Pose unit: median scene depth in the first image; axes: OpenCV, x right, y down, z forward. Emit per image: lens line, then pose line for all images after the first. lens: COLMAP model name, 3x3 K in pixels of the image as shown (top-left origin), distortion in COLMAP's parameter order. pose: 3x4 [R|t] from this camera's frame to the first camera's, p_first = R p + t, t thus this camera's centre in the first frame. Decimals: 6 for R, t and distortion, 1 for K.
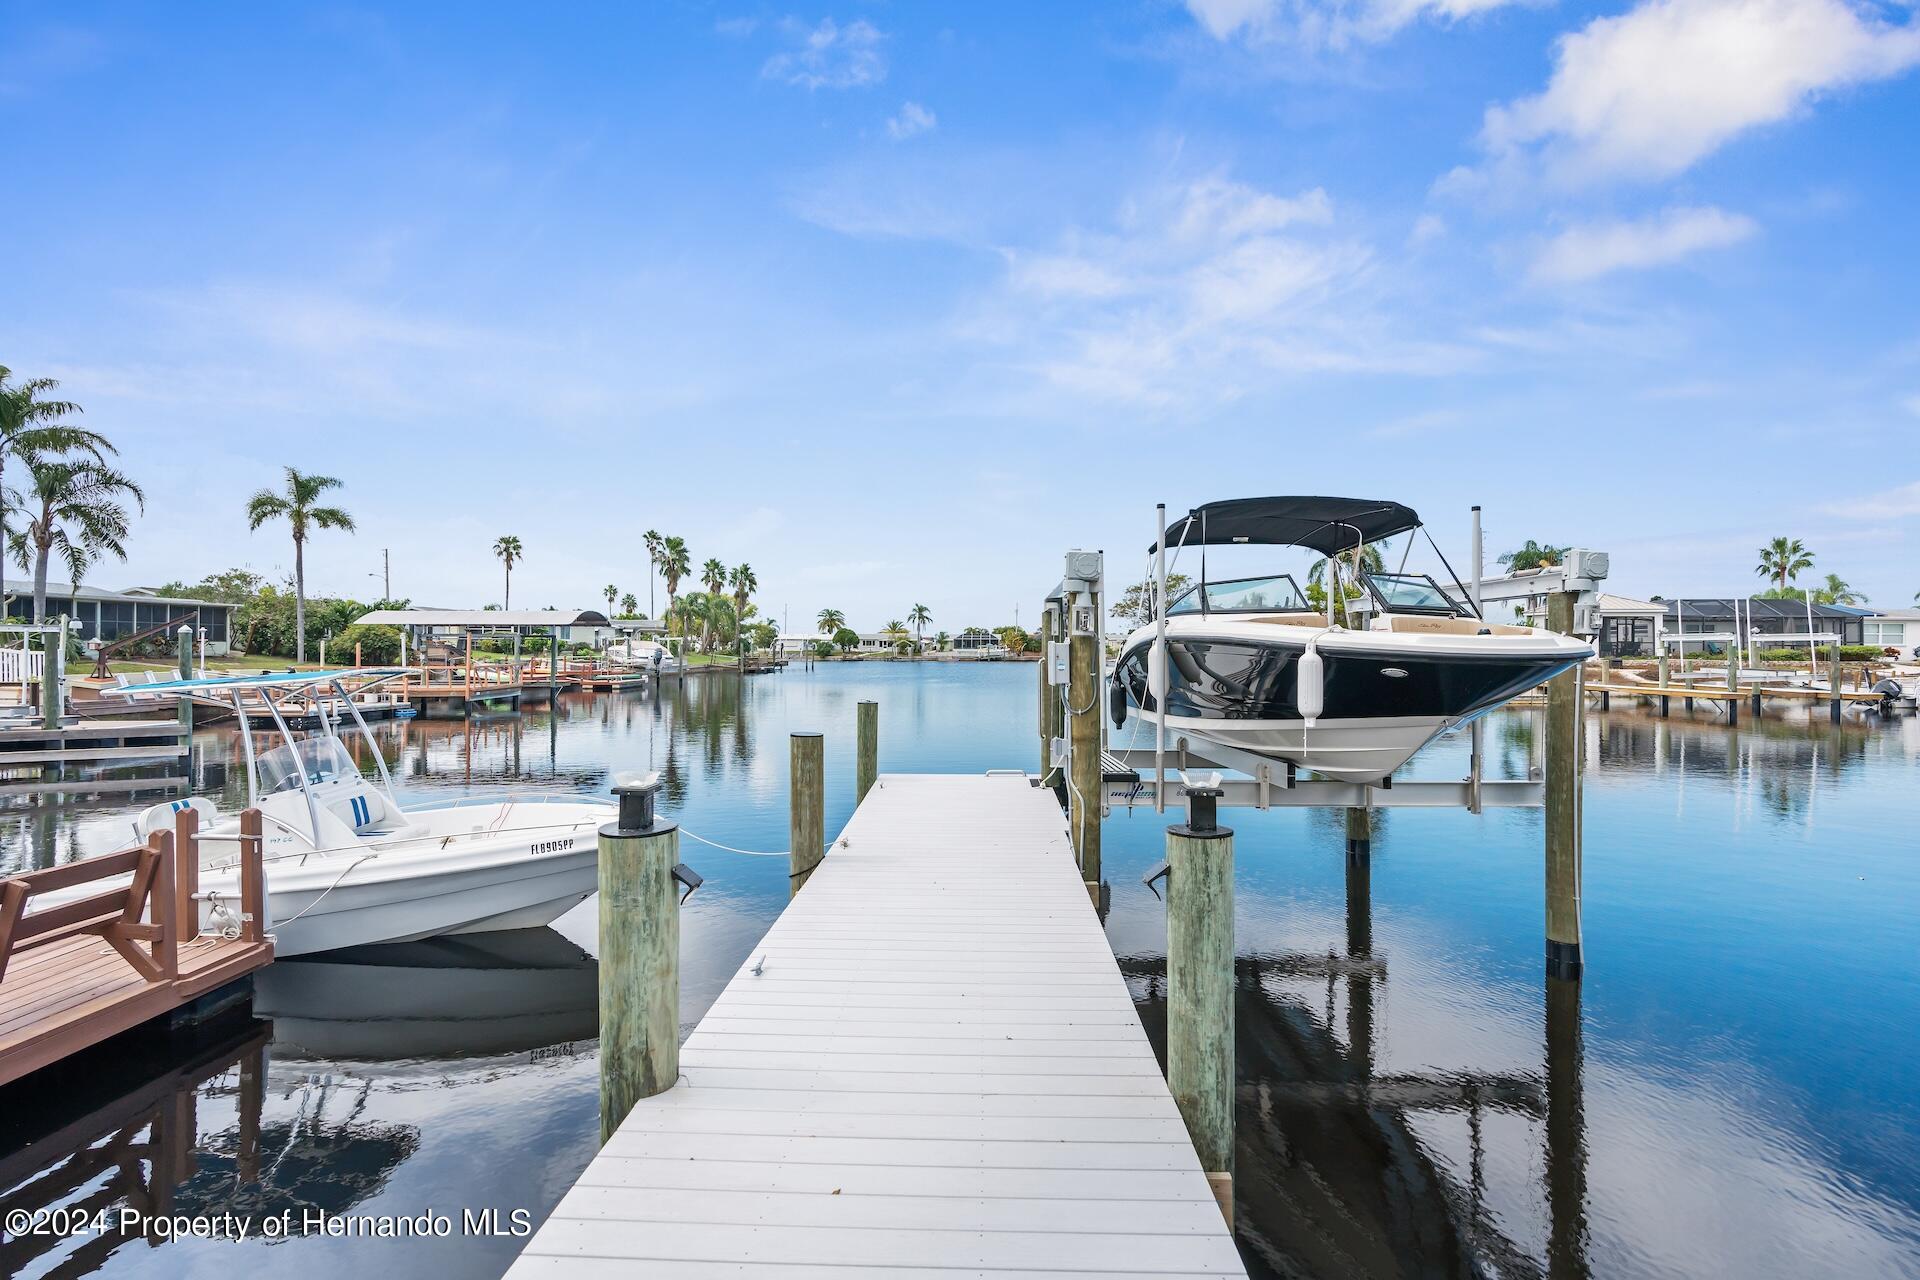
lens RADIAL K [[874.2, 0, 967.8], [0, 874.2, 638.3], [0, 0, 1]] dist [-0.003837, 0.000850]
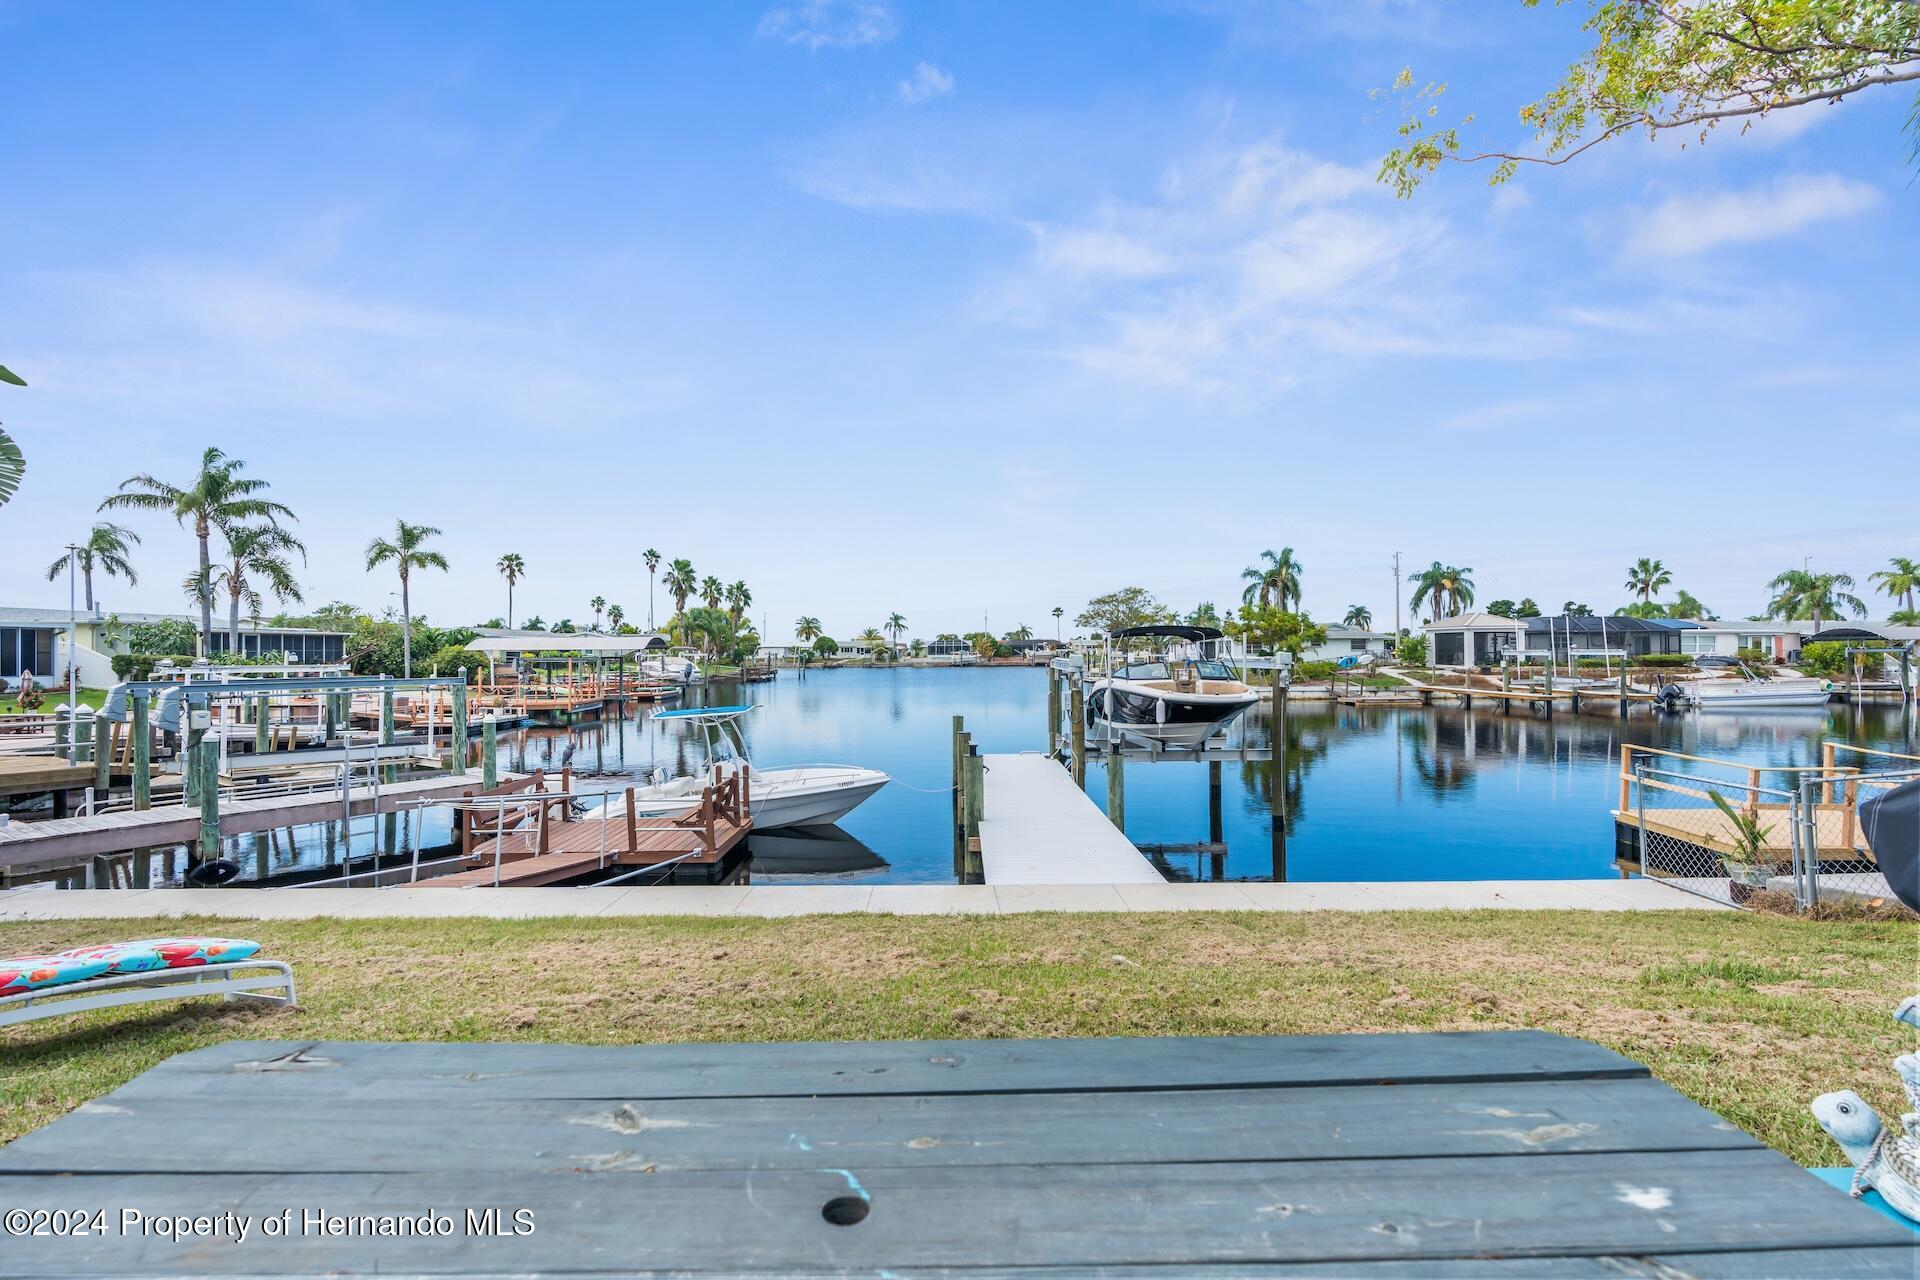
lens RADIAL K [[872.8, 0, 967.8], [0, 872.8, 643.3], [0, 0, 1]] dist [-0.003809, -0.000074]
pose [[0.999119, -0.008112, 0.041177, -0.039094], [0.007938, 0.999959, 0.004386, -0.021206], [-0.041211, -0.004056, 0.999142, -0.203891]]
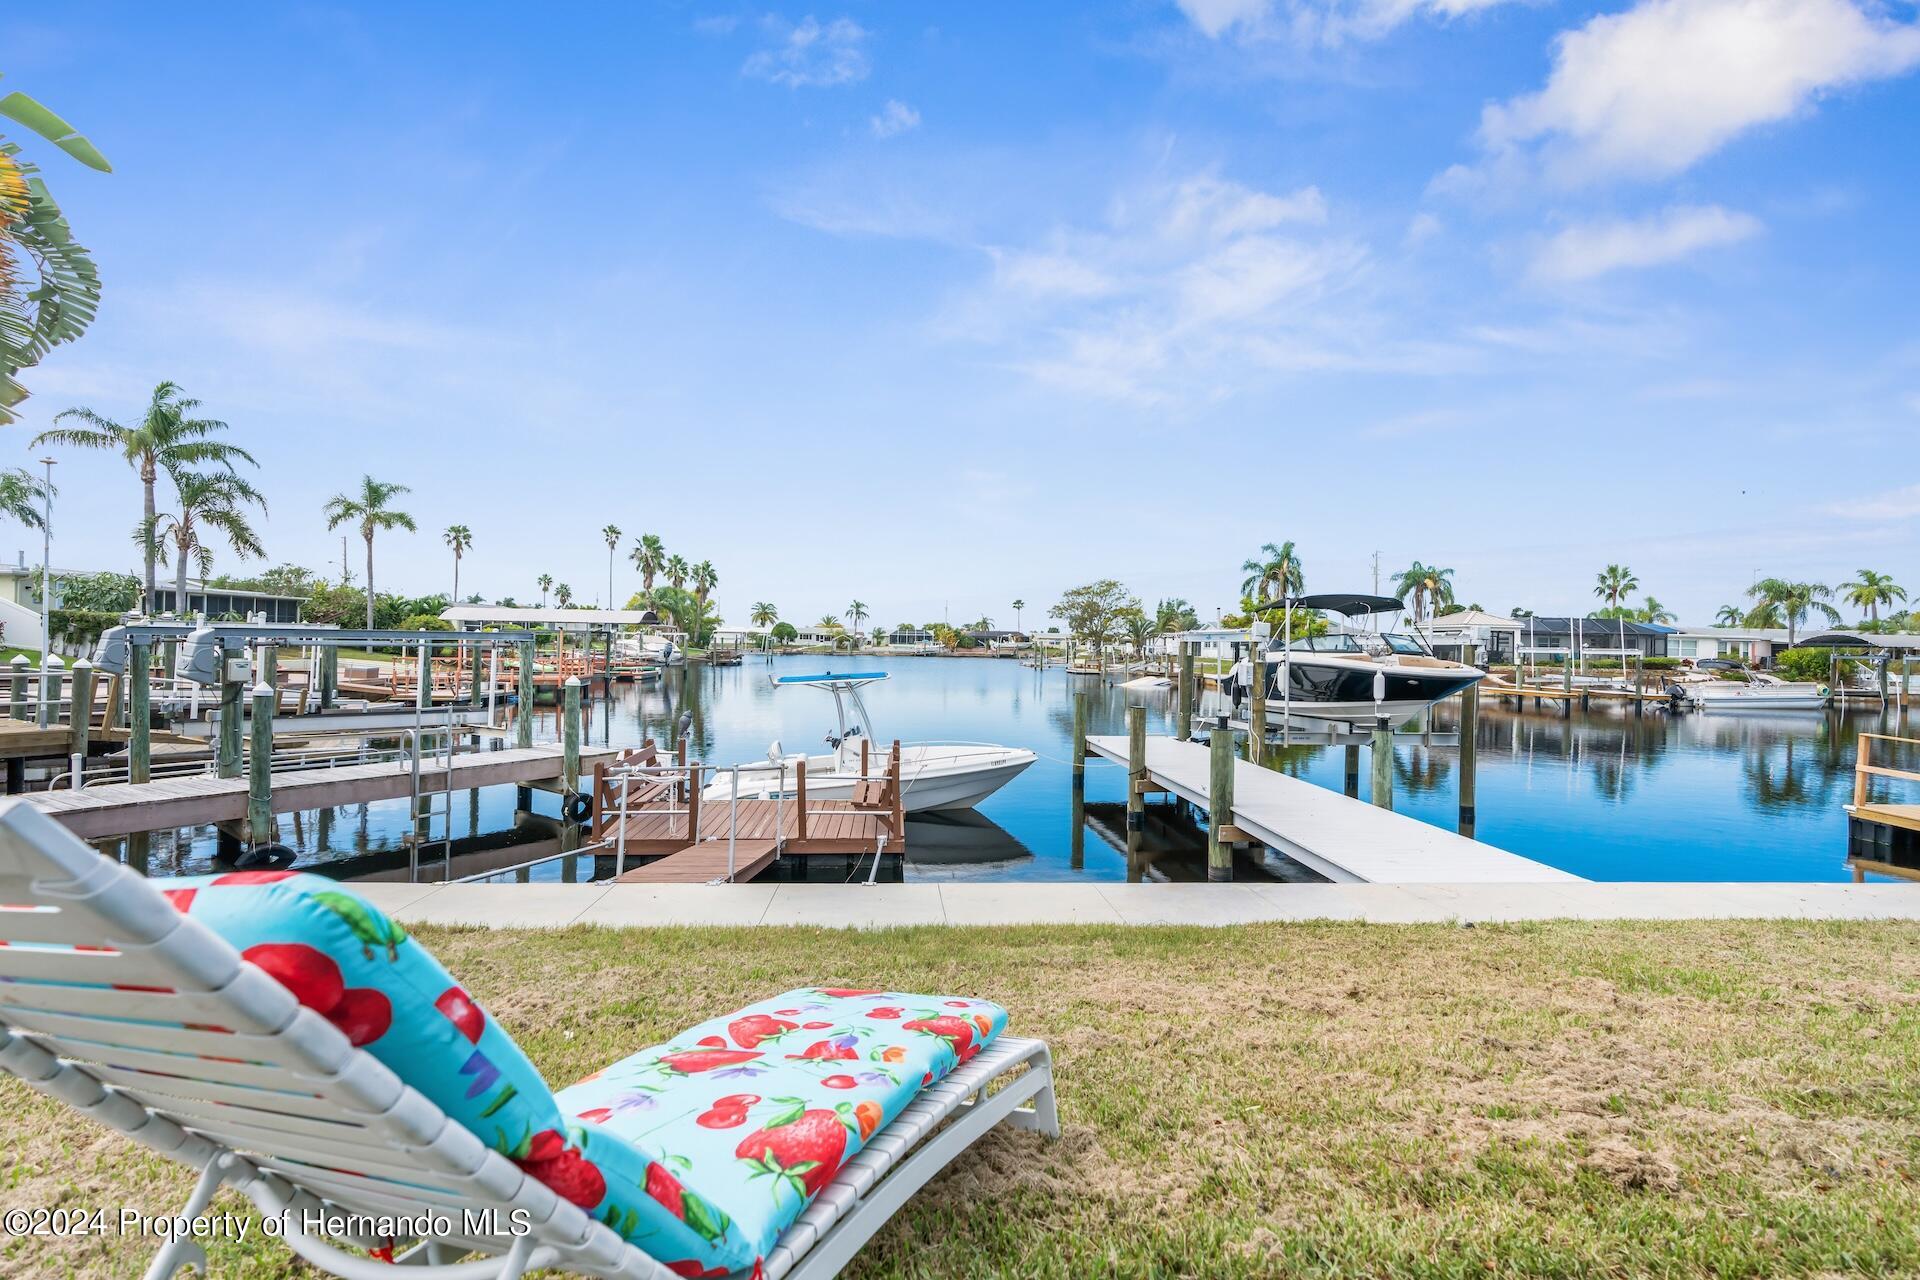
lens RADIAL K [[874.2, 0, 967.8], [0, 874.2, 638.3], [0, 0, 1]] dist [-0.003837, 0.000850]
pose [[0.994153, 0.017139, 0.106616, -0.119234], [-0.017902, 0.999821, 0.006196, -0.009195], [-0.106490, -0.008068, 0.994281, -0.154211]]
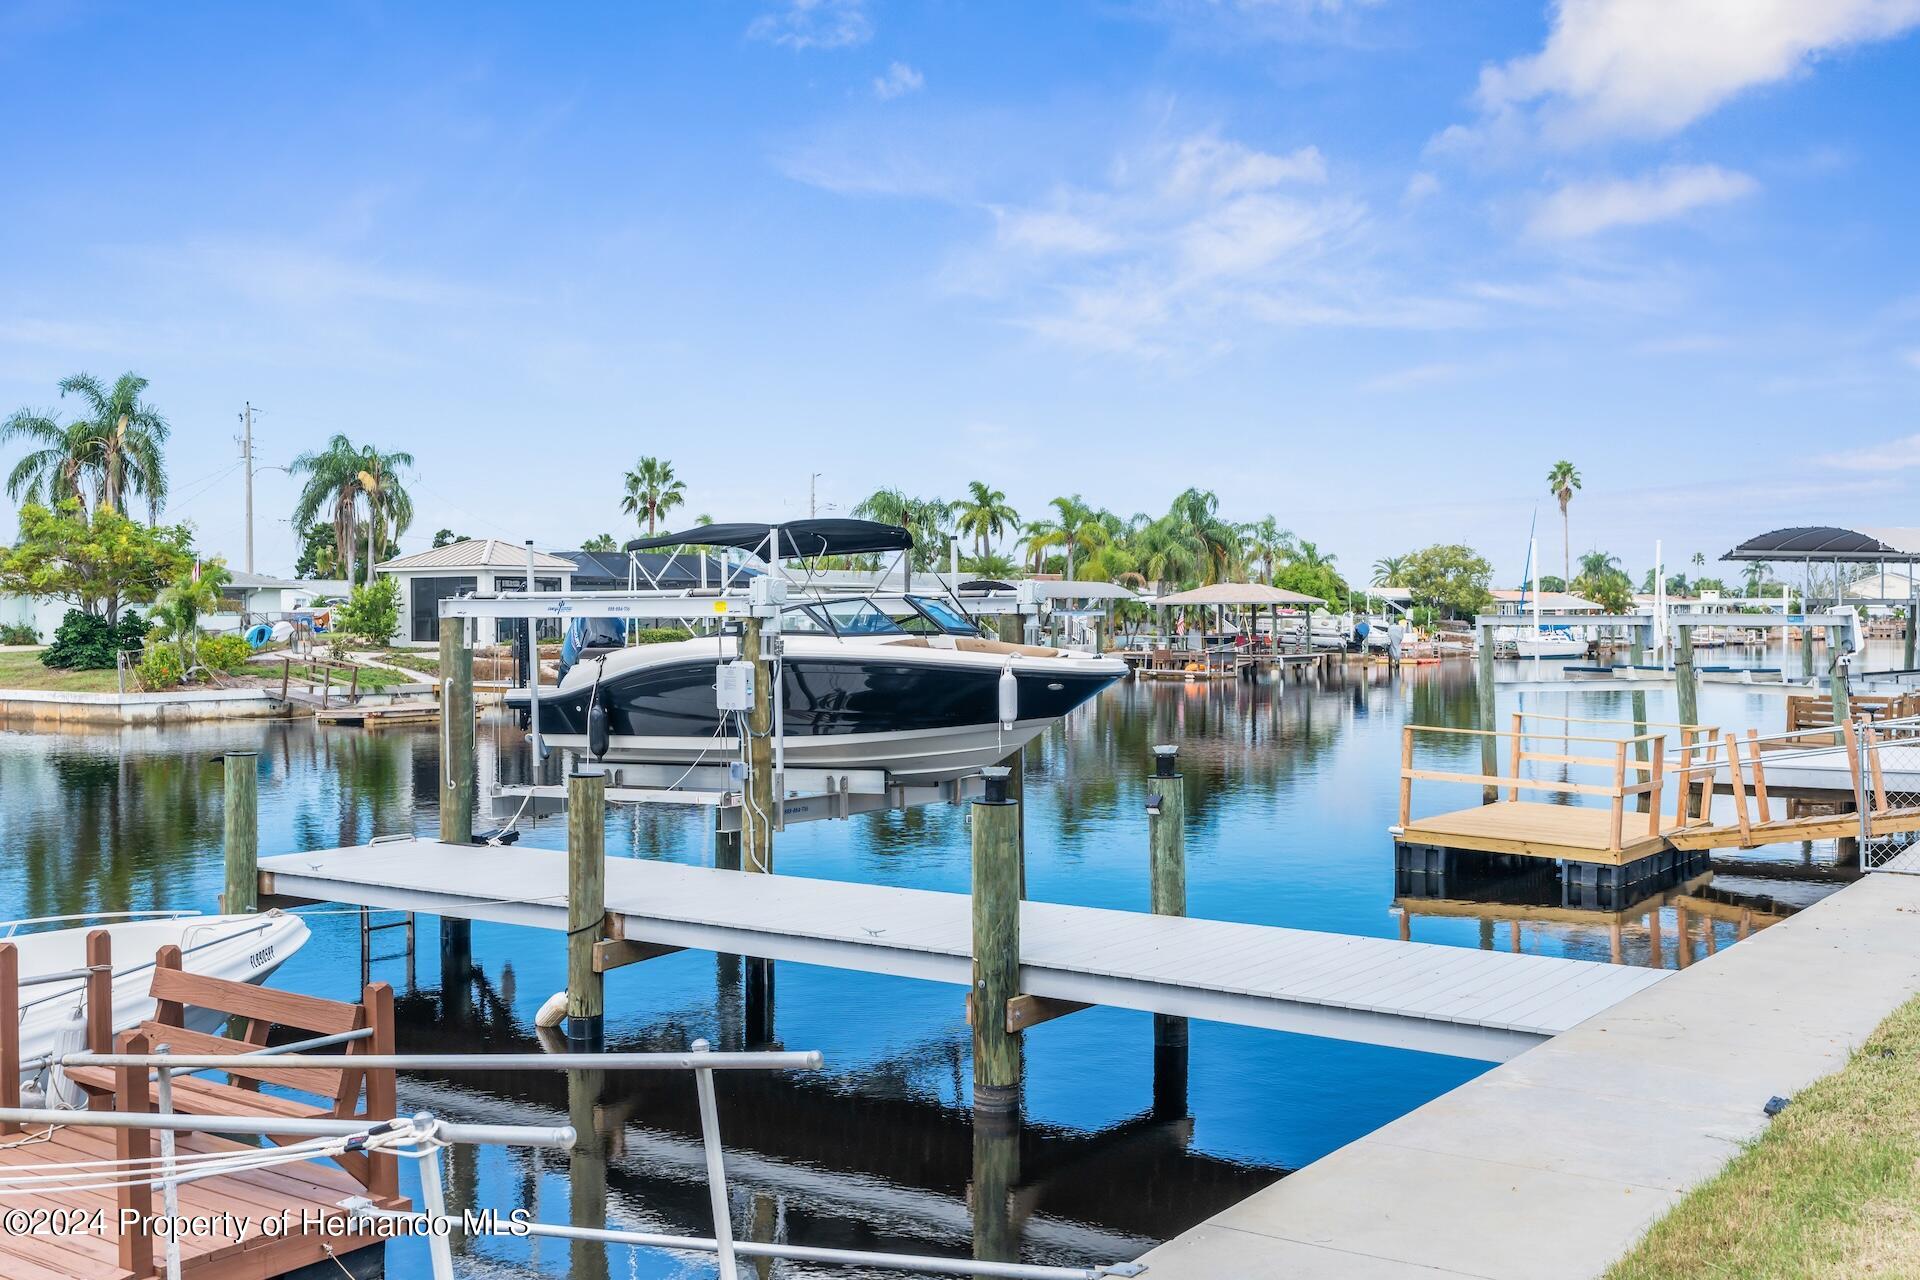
lens RADIAL K [[1916.9, 0, 960.0], [0, 1916.9, 640.0], [0, 0, 1]] dist [0.008114, 0.009188]
pose [[0.569719, -0.014798, 0.821706, -0.236381], [-0.004806, 0.999761, 0.021337, -0.011119], [-0.821825, -0.016105, 0.569512, -0.069704]]
